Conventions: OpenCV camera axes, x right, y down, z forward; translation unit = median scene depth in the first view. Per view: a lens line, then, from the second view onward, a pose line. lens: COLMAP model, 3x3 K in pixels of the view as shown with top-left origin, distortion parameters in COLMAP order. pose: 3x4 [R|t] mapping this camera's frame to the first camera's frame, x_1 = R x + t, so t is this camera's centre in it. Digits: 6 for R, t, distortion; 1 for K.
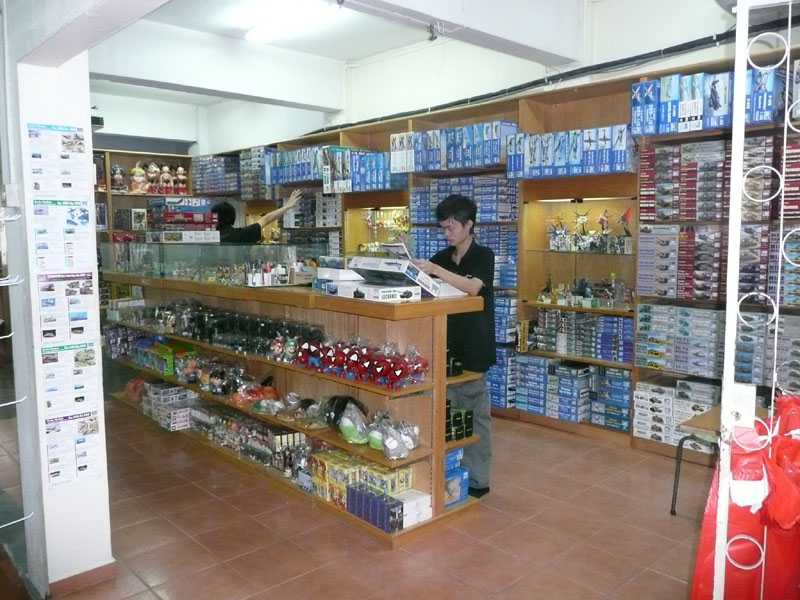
lens RADIAL K [[669.6, 0, 400.0], [0, 669.6, 298.7], [0, 0, 1]] dist [-0.009264, -0.004358]
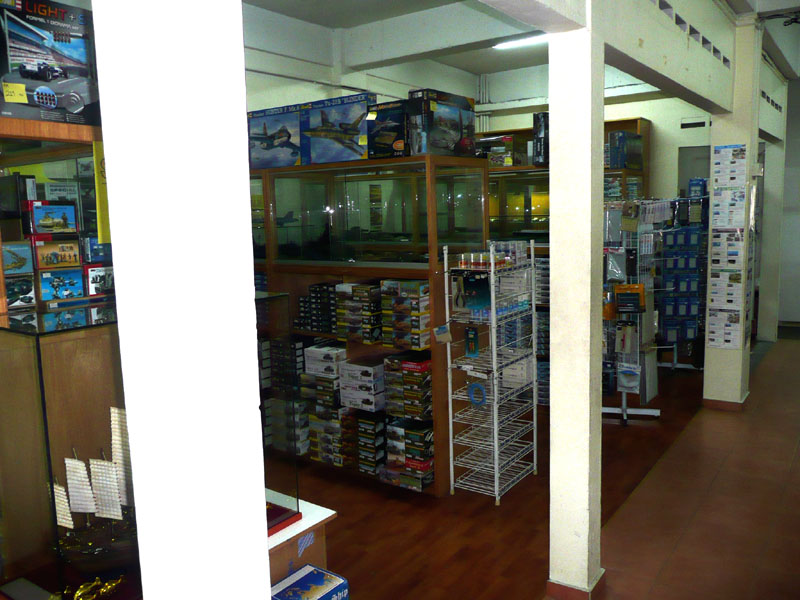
lens RADIAL K [[669.6, 0, 400.5], [0, 669.6, 299.2], [0, 0, 1]] dist [-0.009264, -0.004358]
pose [[0.203304, 0.129308, -0.970539, 1.062396], [-0.073440, 0.990462, 0.116579, 0.004998], [0.976358, 0.047575, 0.210862, -0.211929]]
